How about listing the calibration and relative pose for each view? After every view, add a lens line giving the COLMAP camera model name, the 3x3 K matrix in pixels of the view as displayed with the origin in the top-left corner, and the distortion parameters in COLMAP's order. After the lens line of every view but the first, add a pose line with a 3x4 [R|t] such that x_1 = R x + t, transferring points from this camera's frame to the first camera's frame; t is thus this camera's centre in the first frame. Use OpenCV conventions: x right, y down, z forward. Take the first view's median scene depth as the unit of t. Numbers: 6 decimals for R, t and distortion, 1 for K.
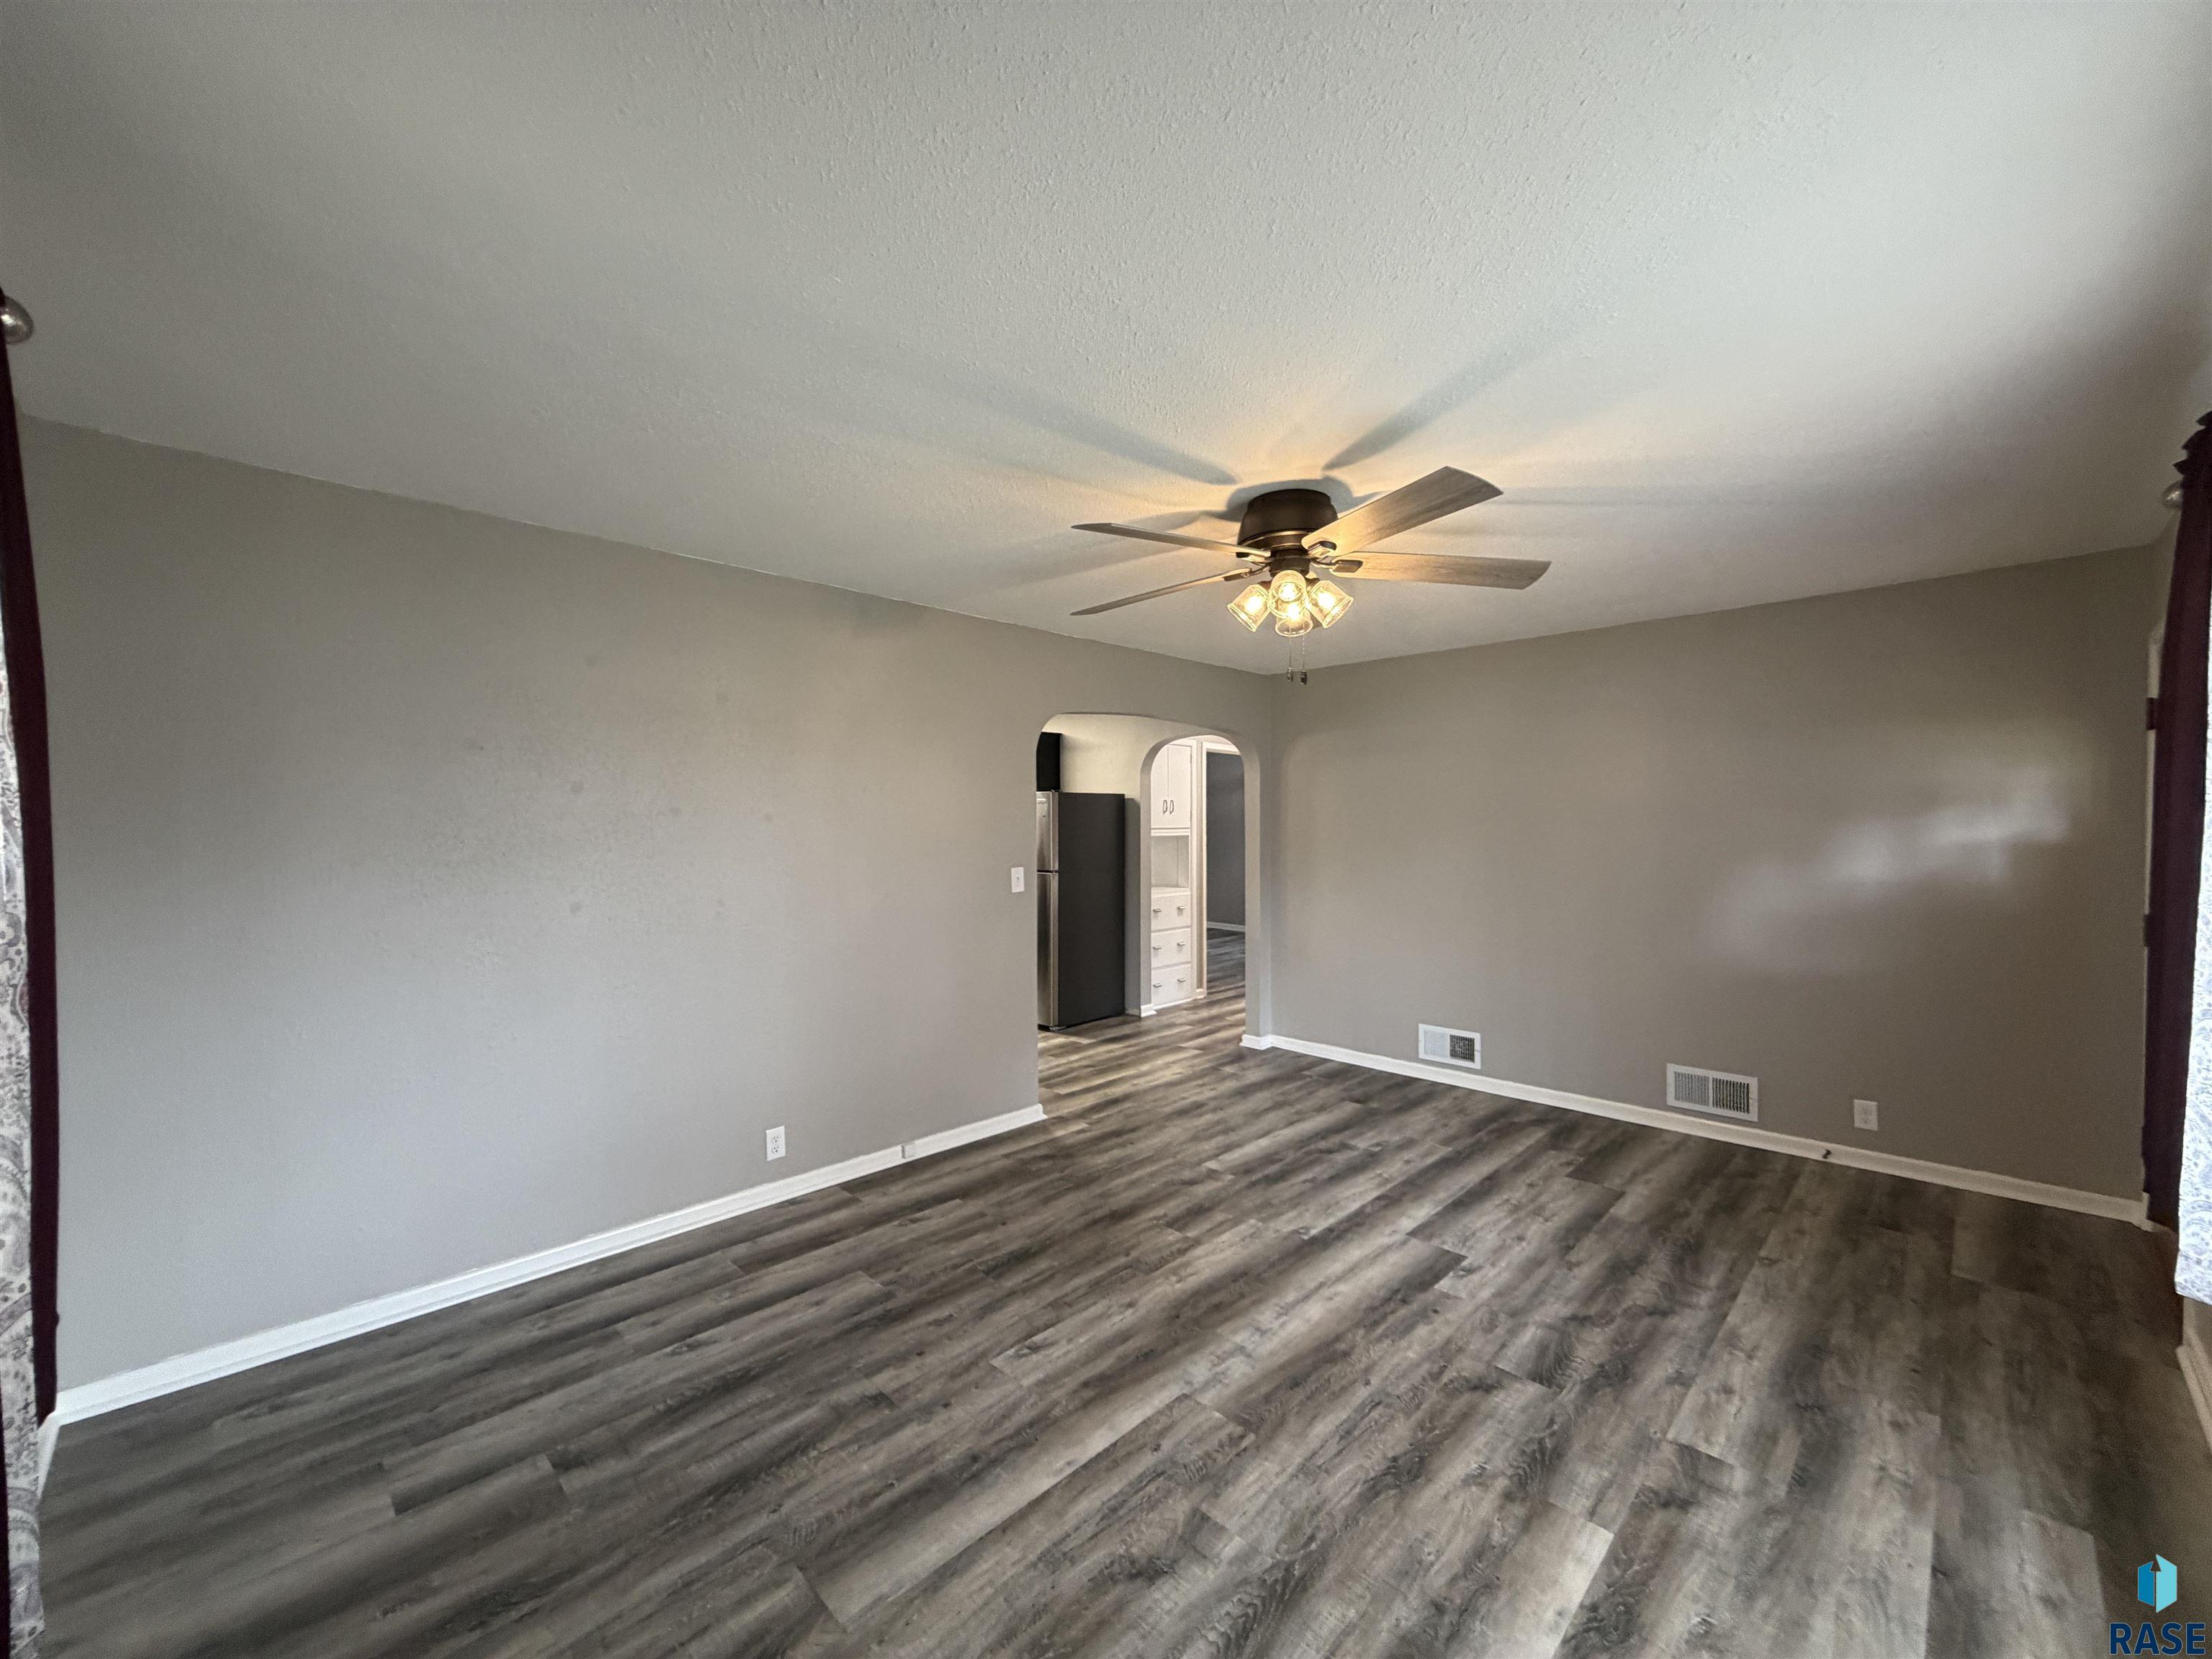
lens RADIAL K [[883.8, 0, 1107.1], [0, 883.8, 836.9], [0, 0, 1]] dist [-0.001814, 0.000029]
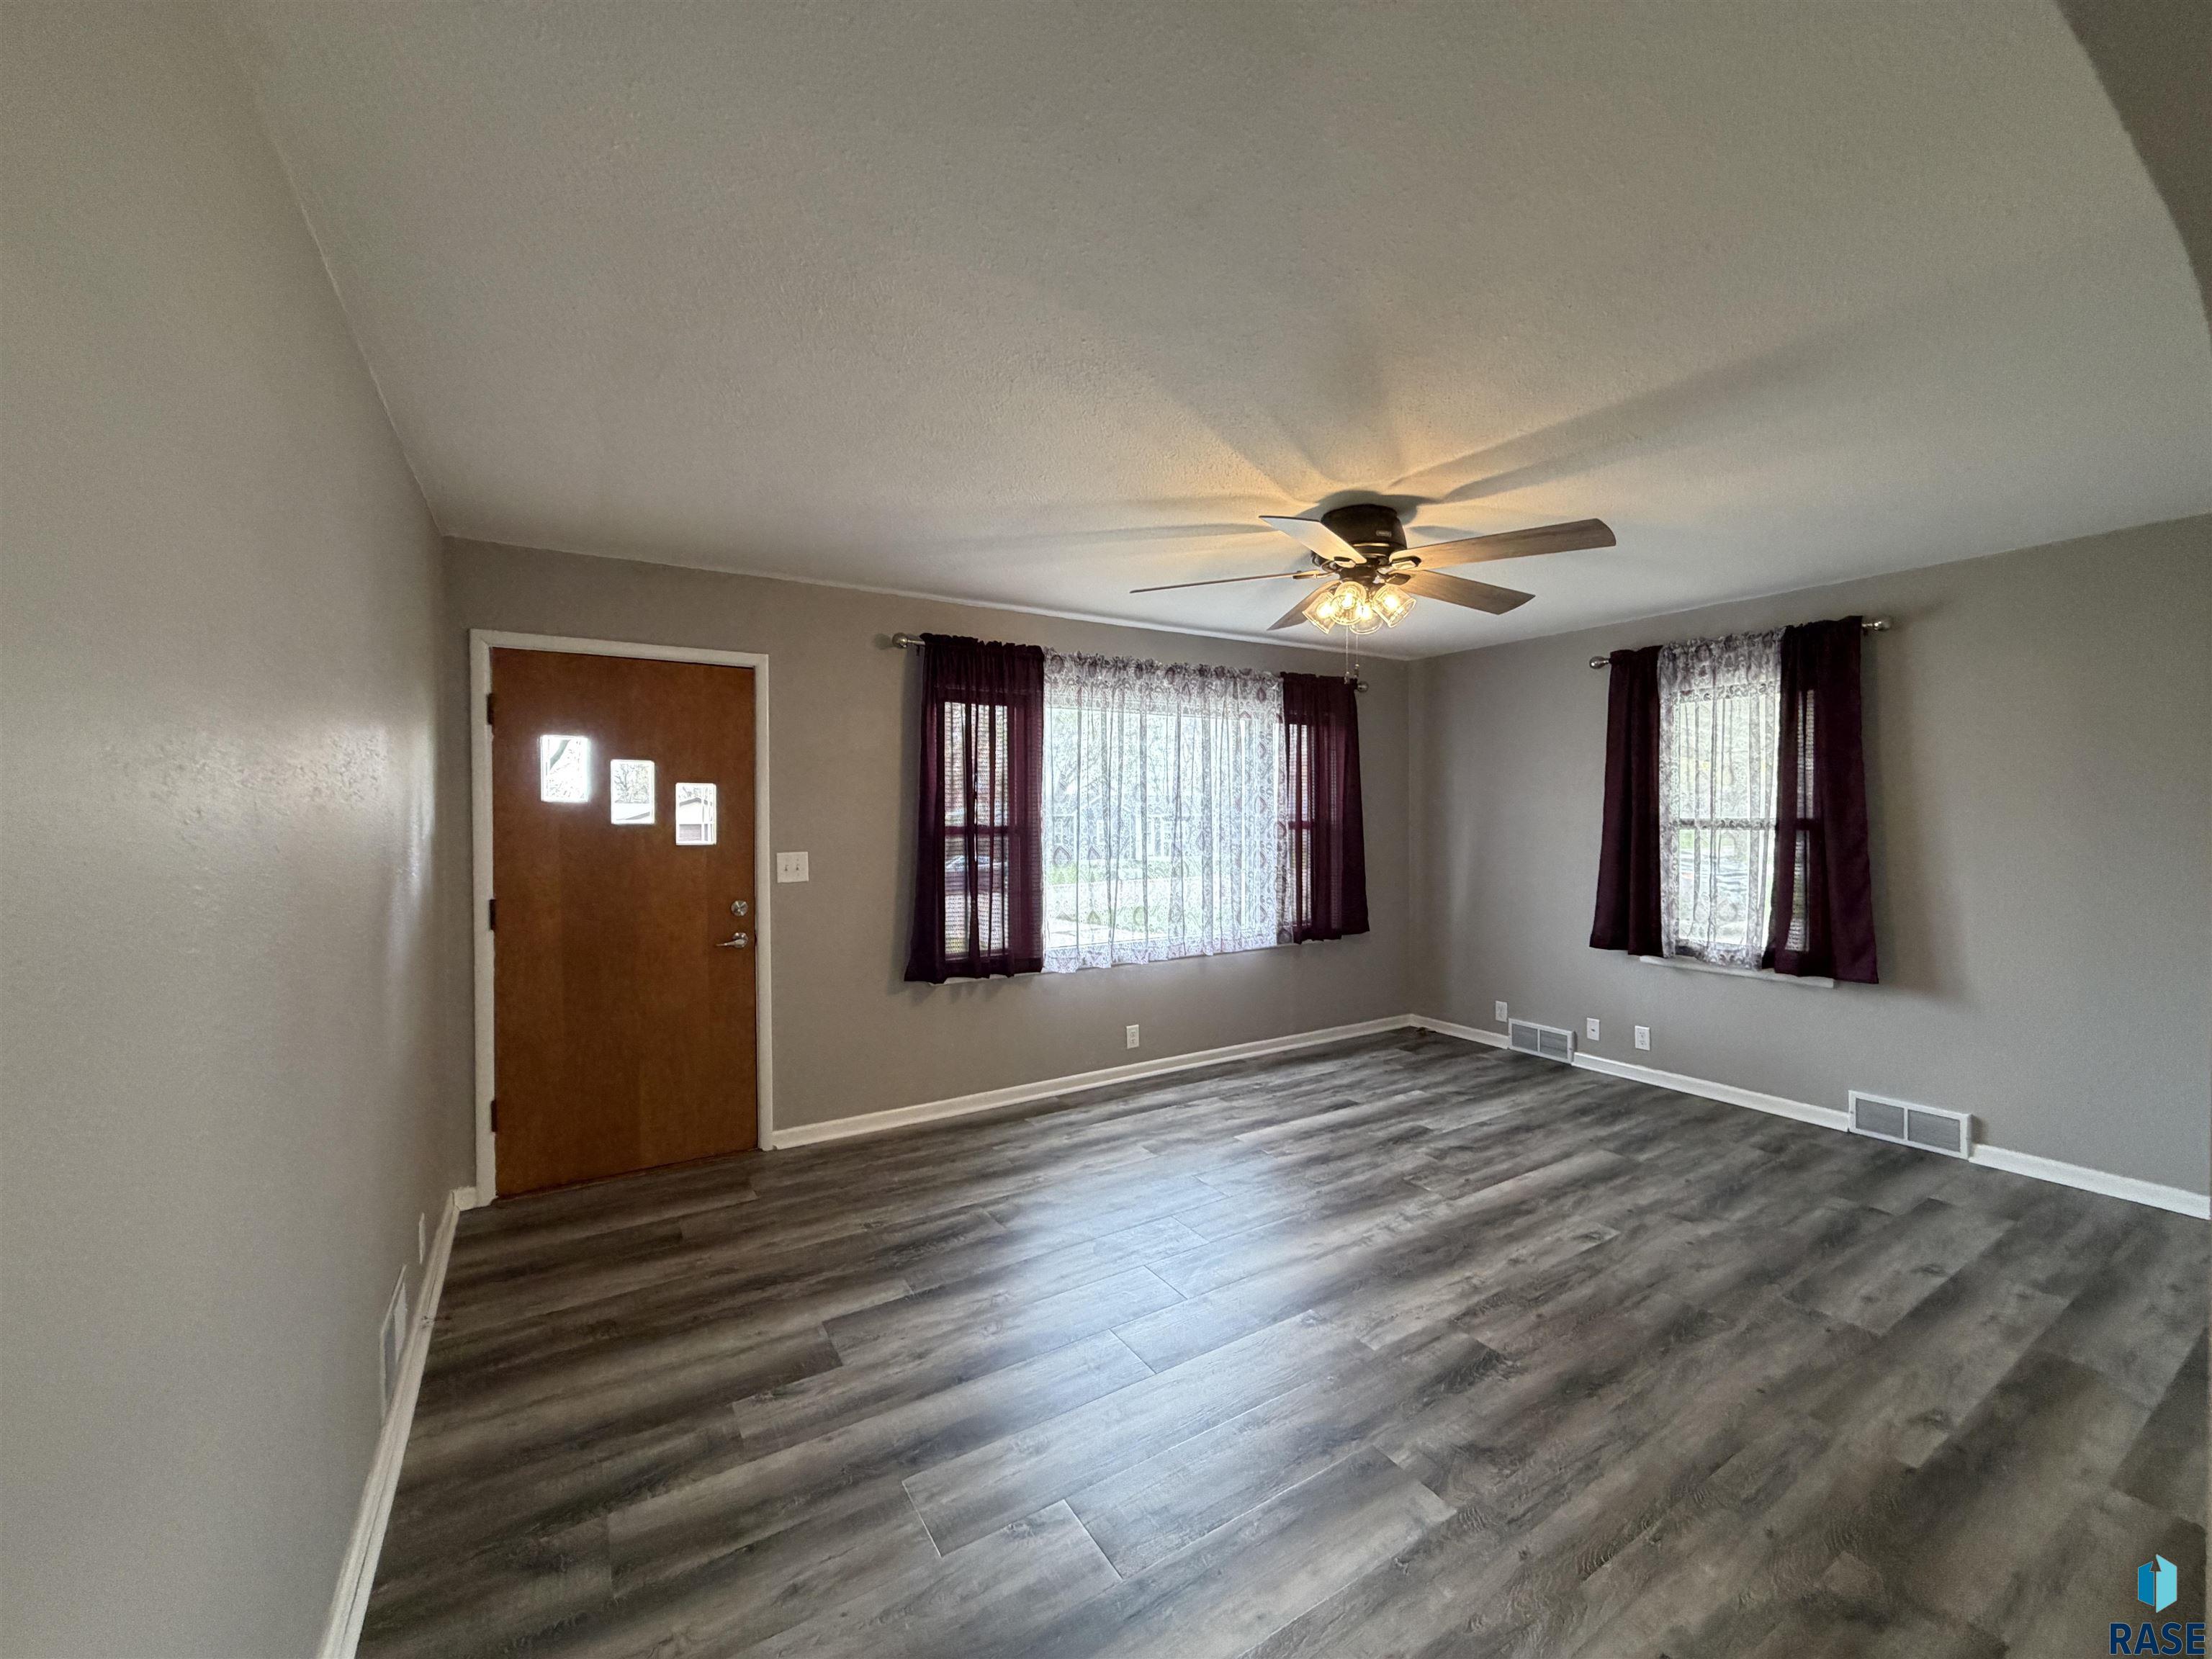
lens RADIAL K [[883.8, 0, 1104.6], [0, 883.8, 825.0], [0, 0, 1]] dist [-0.001814, 0.000029]
pose [[-0.972947, 0.007274, 0.230915, 0.245796], [0.014371, 0.999474, 0.029069, -0.023379], [-0.230582, 0.031601, -0.972540, 2.041166]]
